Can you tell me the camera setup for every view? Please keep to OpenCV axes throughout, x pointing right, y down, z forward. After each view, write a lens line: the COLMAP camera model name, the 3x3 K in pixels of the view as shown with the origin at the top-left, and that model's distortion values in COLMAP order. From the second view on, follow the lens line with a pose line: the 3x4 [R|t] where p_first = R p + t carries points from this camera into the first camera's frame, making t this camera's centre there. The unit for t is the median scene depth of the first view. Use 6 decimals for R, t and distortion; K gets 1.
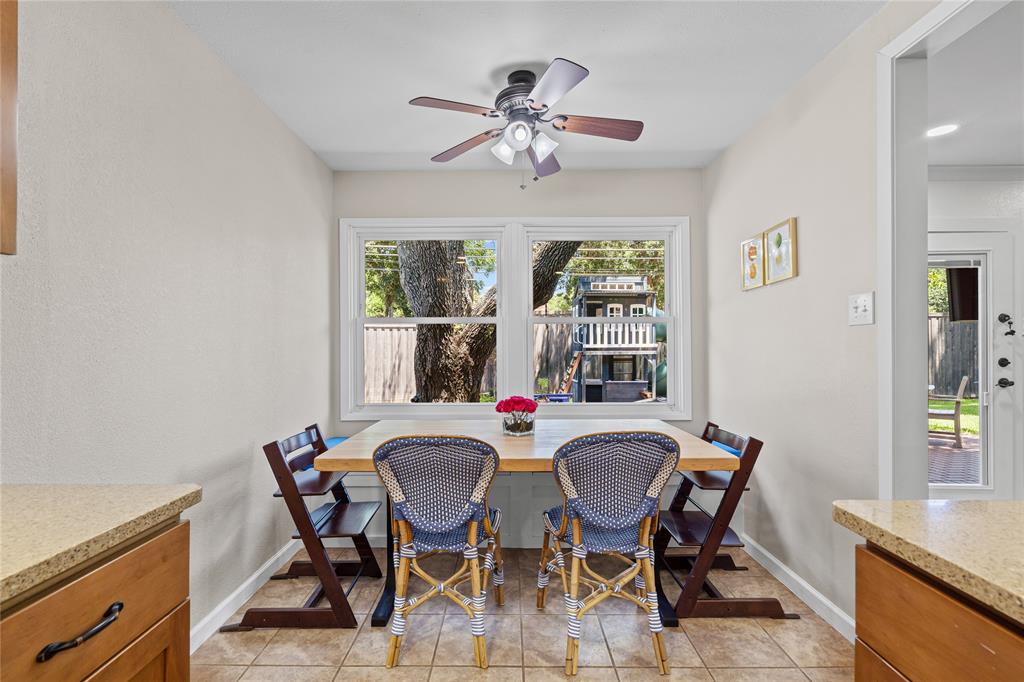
lens RADIAL K [[471.8, 0, 511.6], [0, 471.8, 340.9], [0, 0, 1]] dist [-0.001501, -0.000080]
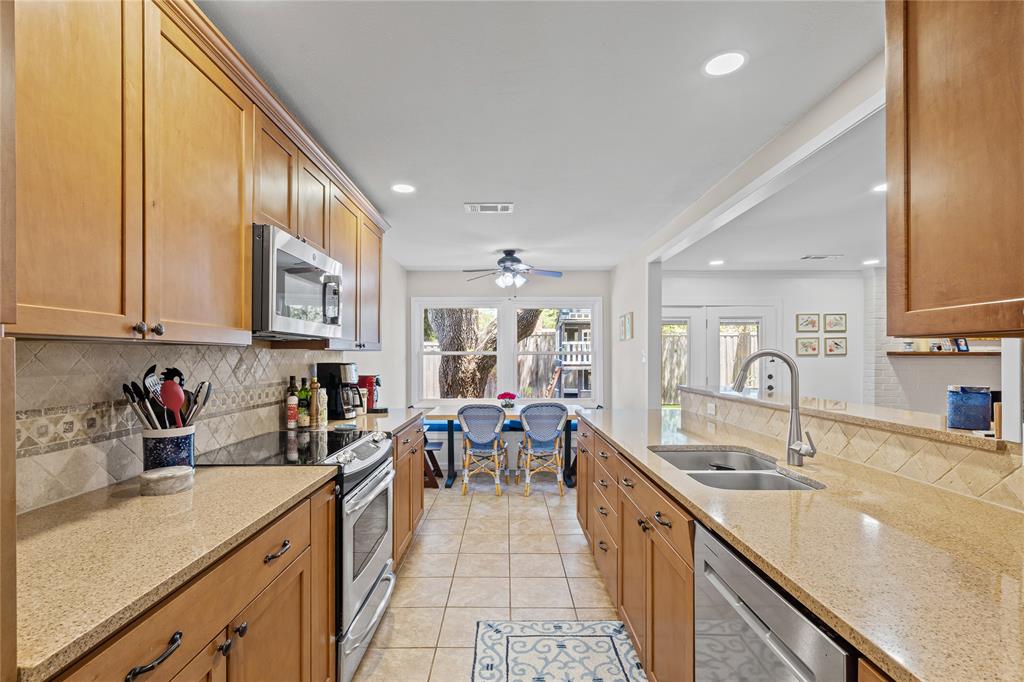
lens RADIAL K [[471.8, 0, 510.6], [0, 471.8, 351.3], [0, 0, 1]] dist [-0.001501, -0.000080]
pose [[0.999994, 0.000896, 0.003469, 0.007516], [-0.000887, 0.999996, -0.002691, -0.025515], [-0.003471, 0.002688, 0.999990, -0.448889]]
